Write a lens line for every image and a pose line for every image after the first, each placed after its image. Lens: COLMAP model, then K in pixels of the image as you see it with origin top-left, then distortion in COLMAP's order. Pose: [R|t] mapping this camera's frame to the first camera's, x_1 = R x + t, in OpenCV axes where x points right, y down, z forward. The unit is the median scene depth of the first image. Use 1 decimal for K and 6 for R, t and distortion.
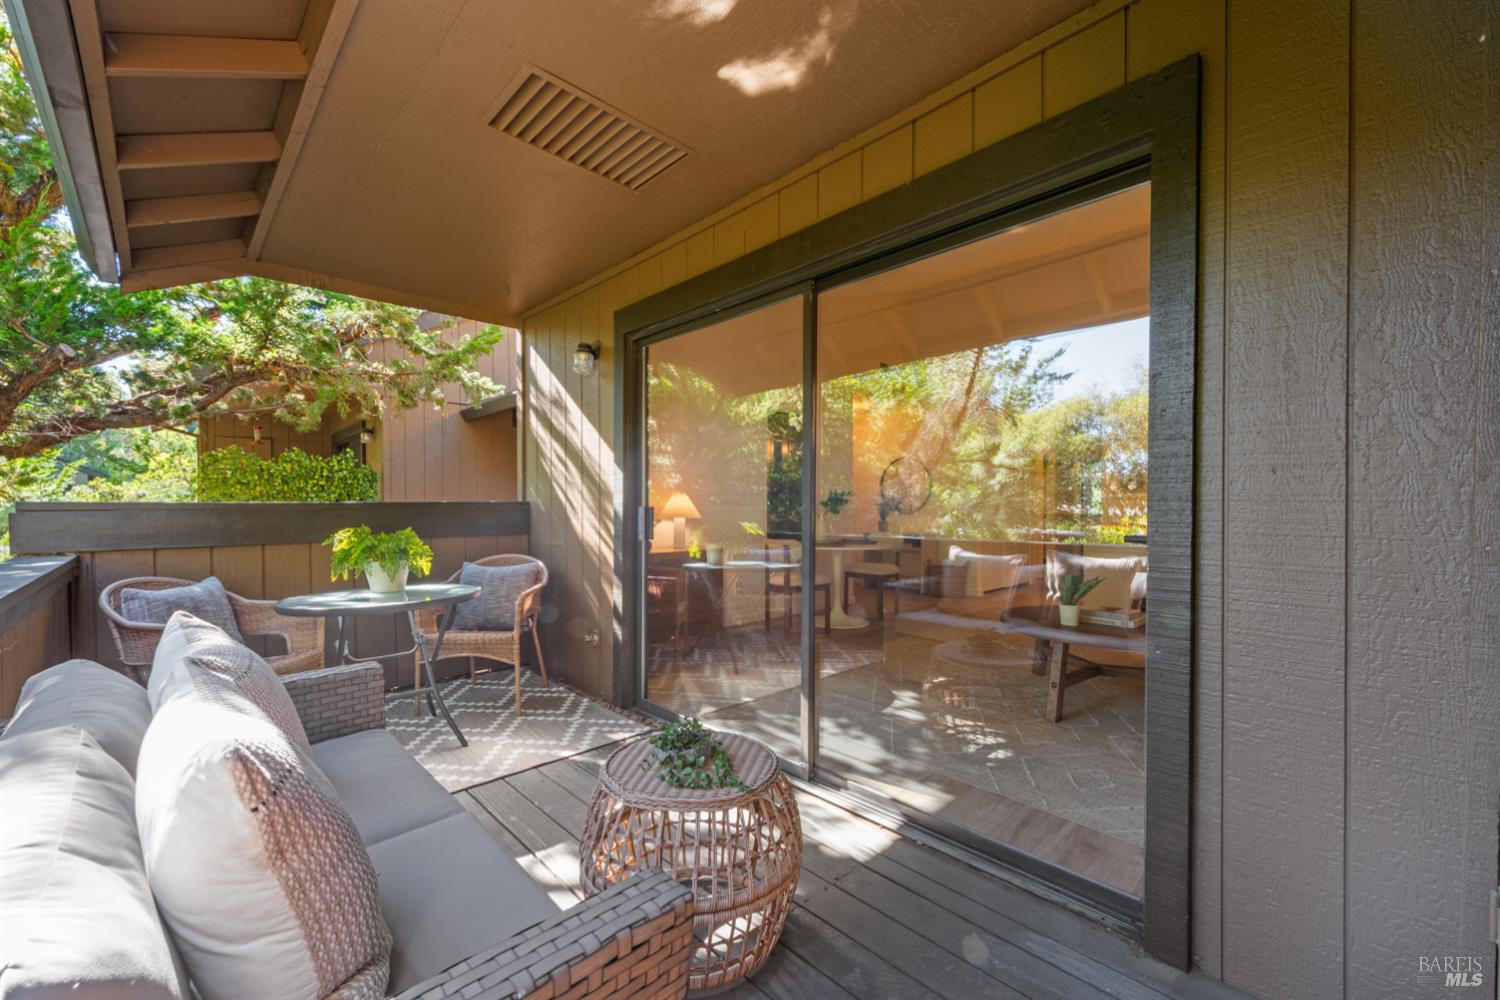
lens RADIAL K [[597.0, 0, 744.9], [0, 597.0, 506.1], [0, 0, 1]] dist [-0.000027, -0.000077]
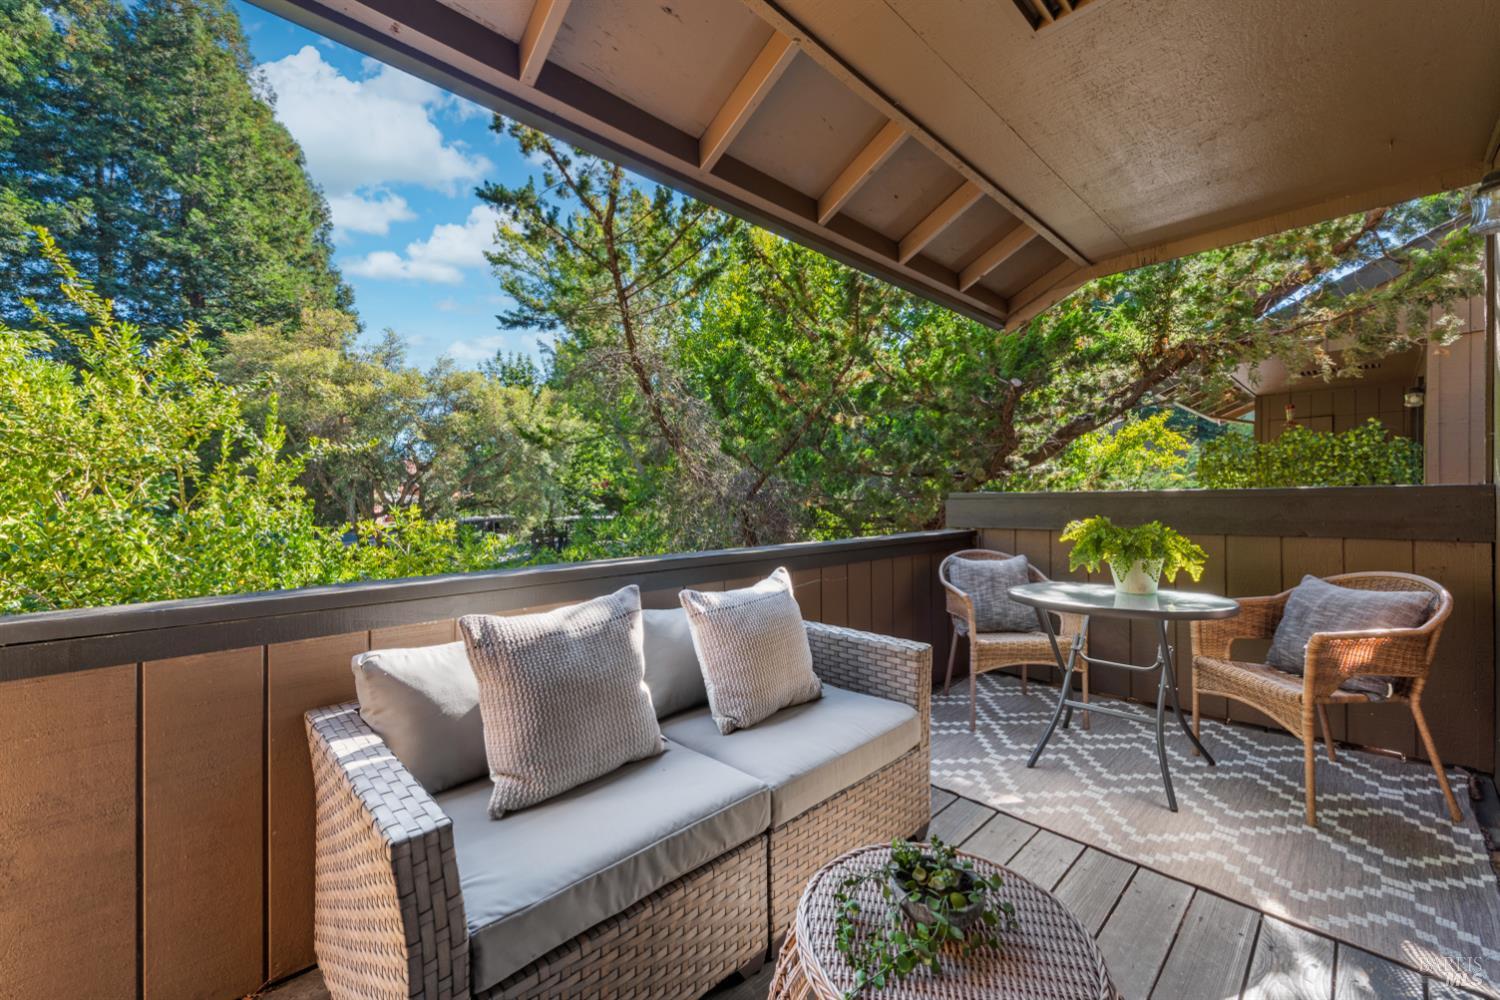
lens RADIAL K [[597.0, 0, 745.9], [0, 597.0, 499.5], [0, 0, 1]] dist [-0.000027, -0.000077]
pose [[0.003954, 0.007172, -0.999966, 0.240853], [0.005036, 0.999961, 0.007192, -0.000084], [0.999980, -0.005064, 0.003917, 0.391616]]
